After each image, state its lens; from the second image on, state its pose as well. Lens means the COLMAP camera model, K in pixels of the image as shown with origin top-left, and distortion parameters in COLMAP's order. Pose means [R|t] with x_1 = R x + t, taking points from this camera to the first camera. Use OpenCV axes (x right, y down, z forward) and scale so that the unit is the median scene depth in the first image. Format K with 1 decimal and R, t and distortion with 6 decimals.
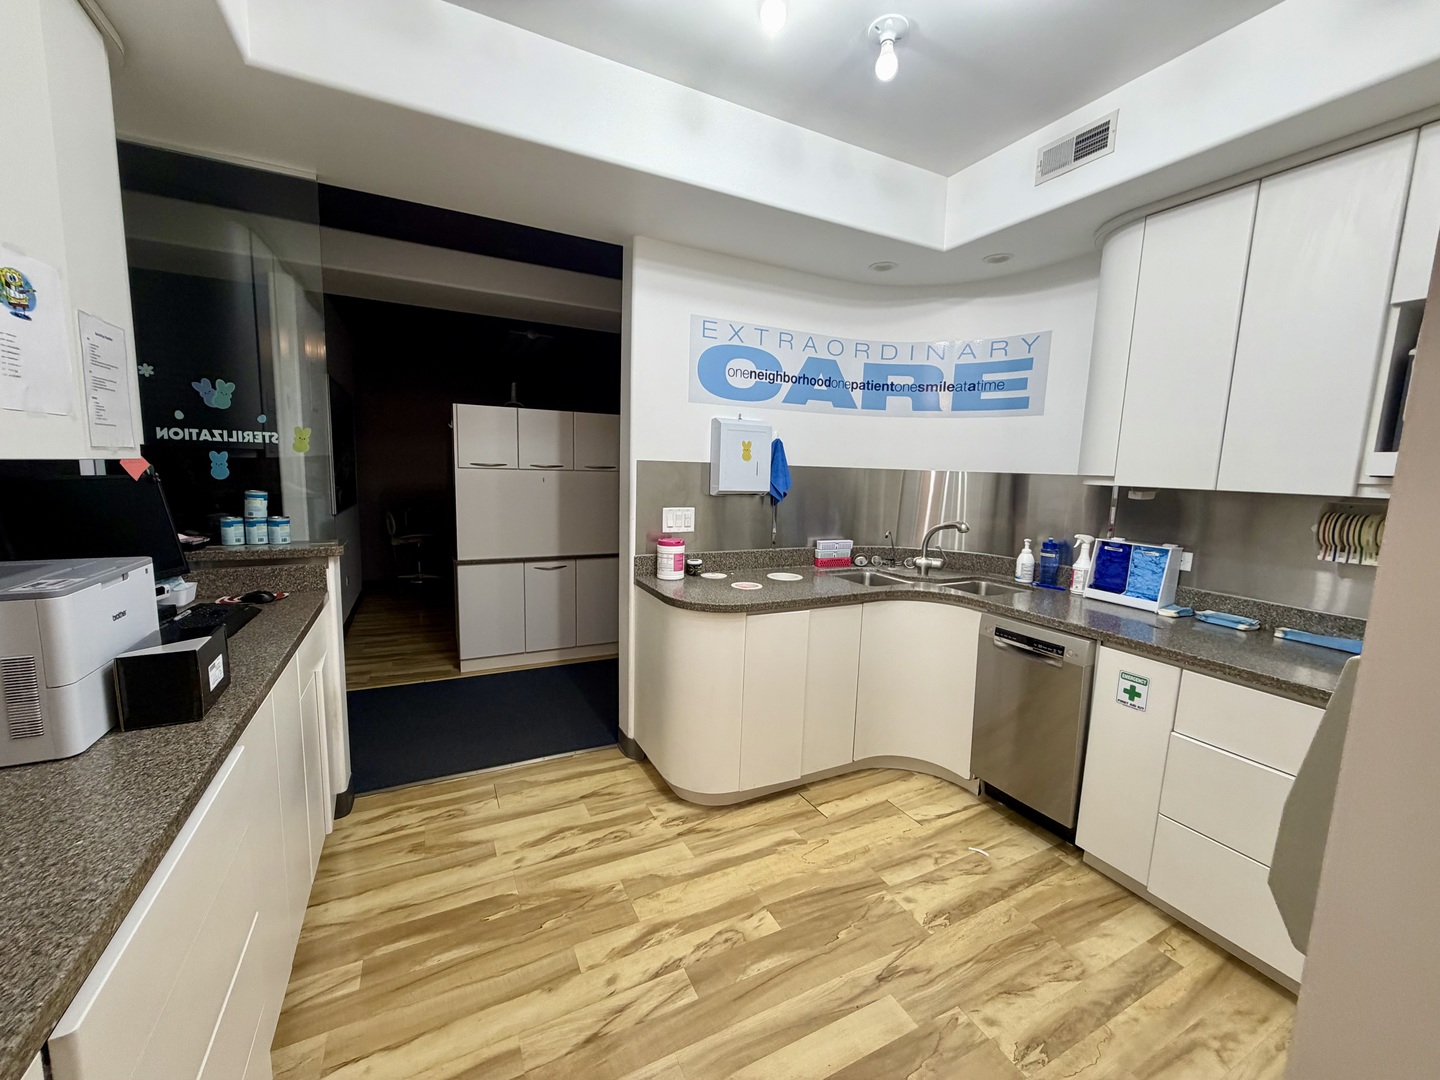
lens RADIAL K [[577.3, 0, 716.1], [0, 577.3, 539.1], [0, 0, 1]] dist [0.001638, 0.000163]
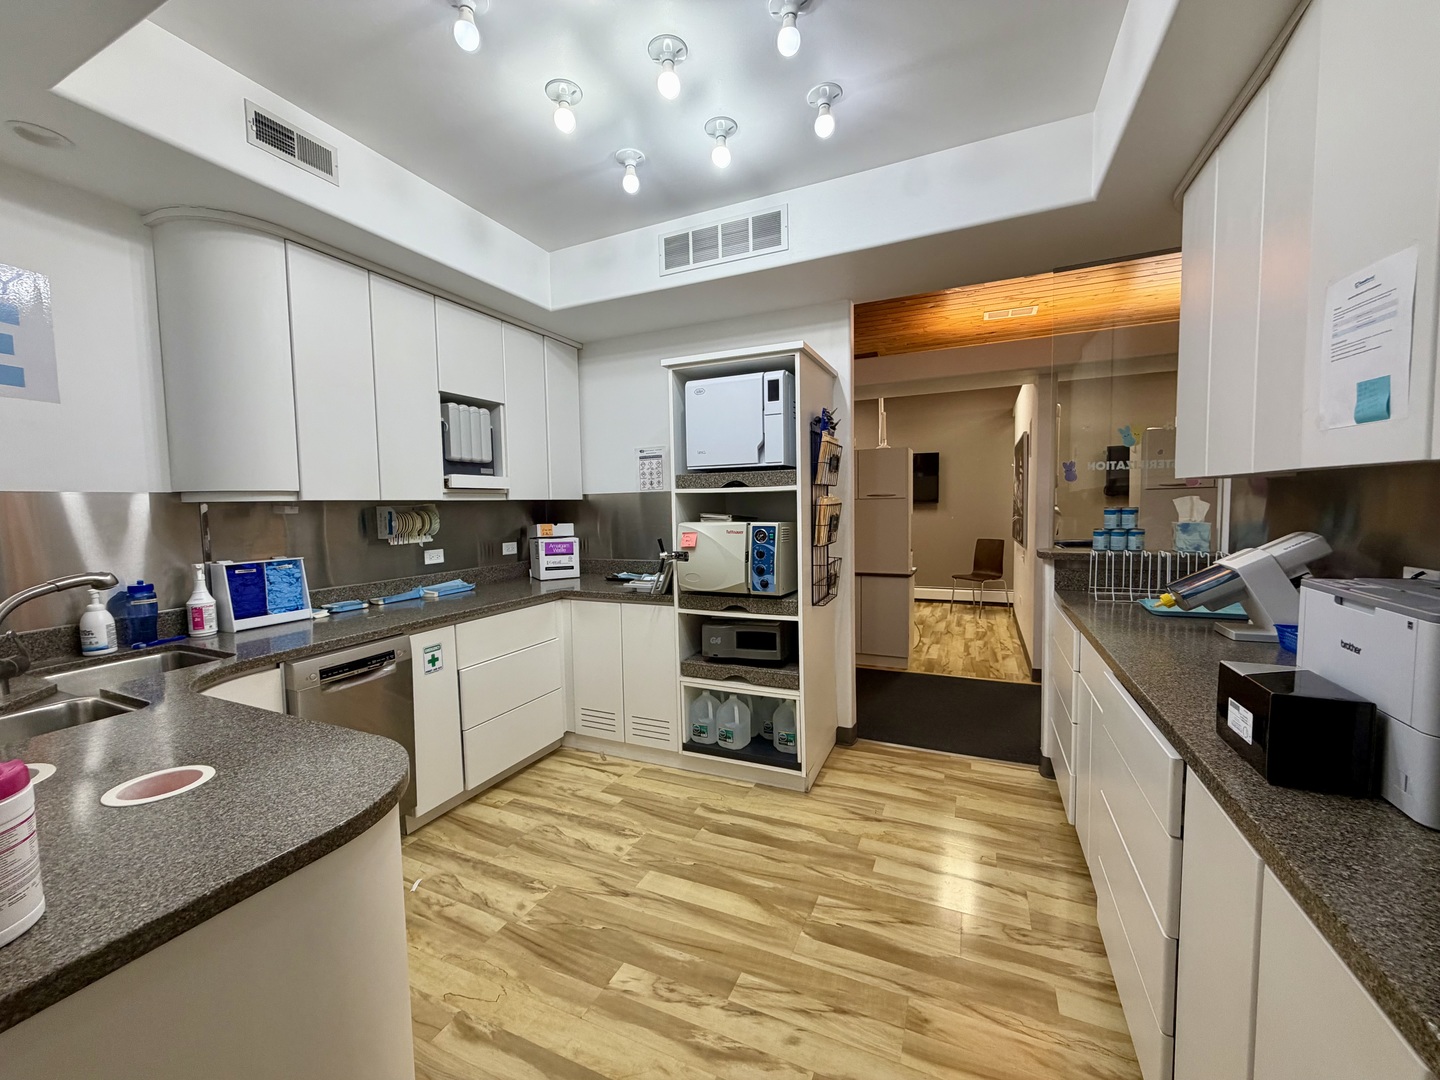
lens RADIAL K [[577.3, 0, 716.1], [0, 577.3, 539.1], [0, 0, 1]] dist [0.001638, 0.000163]
pose [[-0.632264, -0.067603, 0.771798, -0.656996], [0.099680, 0.980808, 0.167569, -0.150350], [-0.768314, 0.182881, -0.613391, 1.315362]]
